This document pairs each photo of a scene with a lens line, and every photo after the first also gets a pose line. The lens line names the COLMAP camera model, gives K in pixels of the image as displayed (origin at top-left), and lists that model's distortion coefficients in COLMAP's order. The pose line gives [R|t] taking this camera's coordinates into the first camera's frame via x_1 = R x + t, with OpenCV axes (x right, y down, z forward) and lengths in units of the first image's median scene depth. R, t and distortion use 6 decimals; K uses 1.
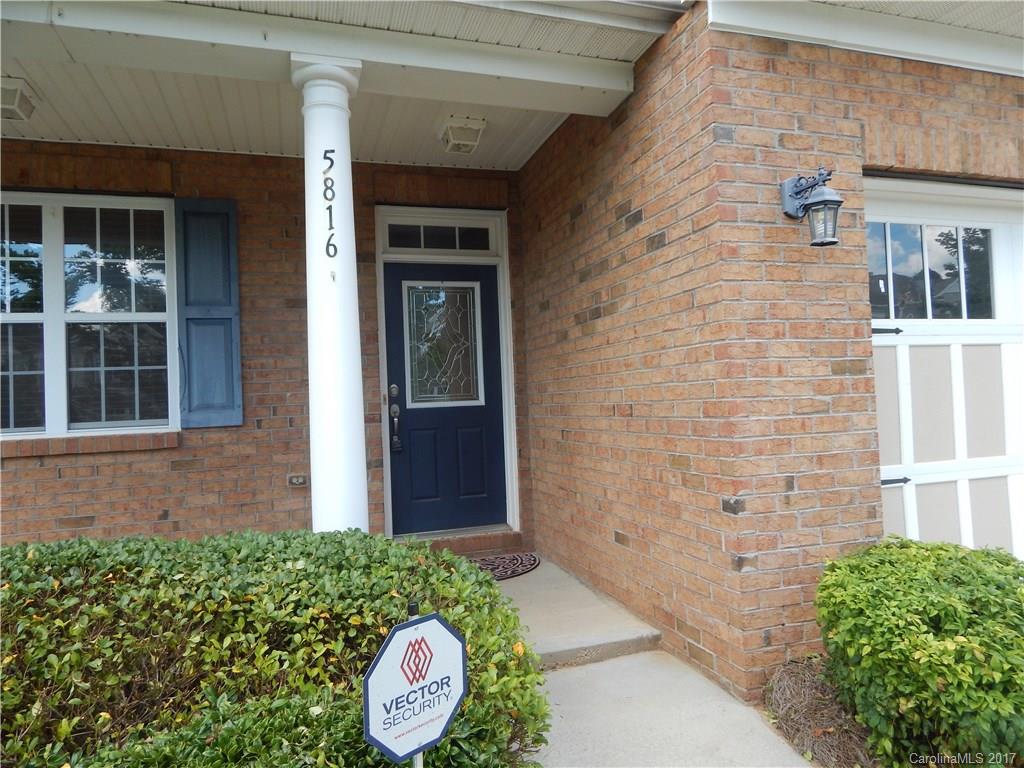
lens RADIAL K [[670.7, 0, 512.0], [0, 670.7, 384.0], [0, 0, 1]] dist [-0.007416, -0.003791]
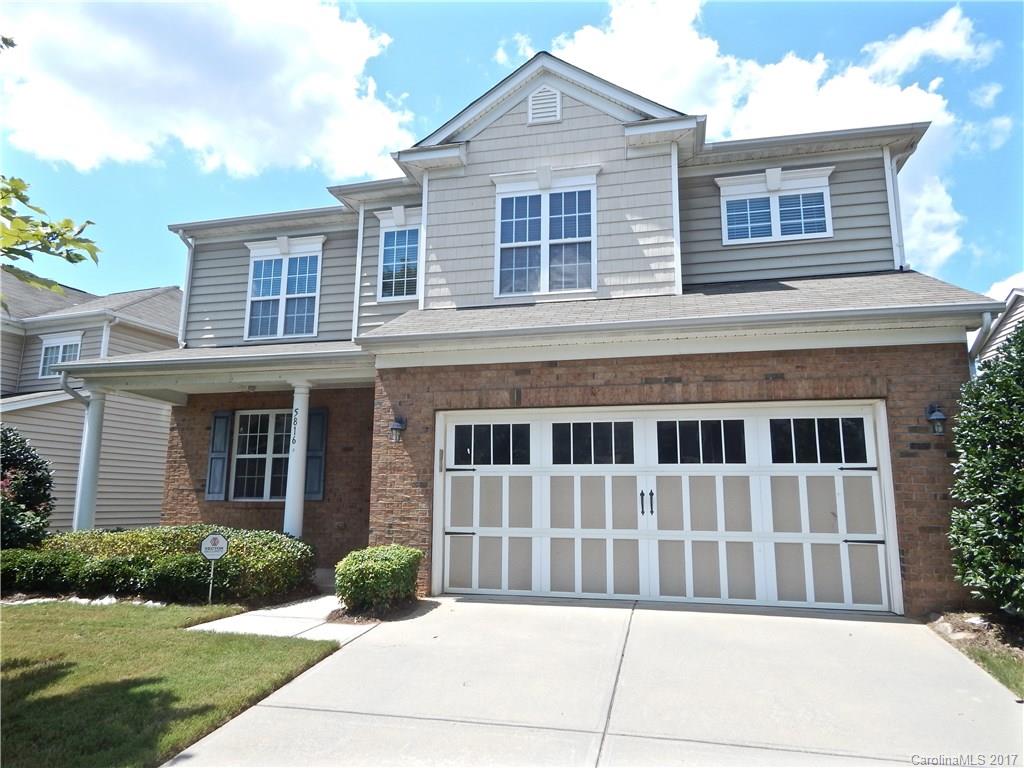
lens RADIAL K [[657.0, 0, 512.0], [0, 657.0, 384.0], [0, 0, 1]] dist [0.001519, 0.000027]
pose [[0.853896, -0.046668, -0.518347, 1.874299], [-0.030090, 0.989879, -0.138688, -0.060061], [0.519573, 0.134022, 0.843849, -0.927396]]
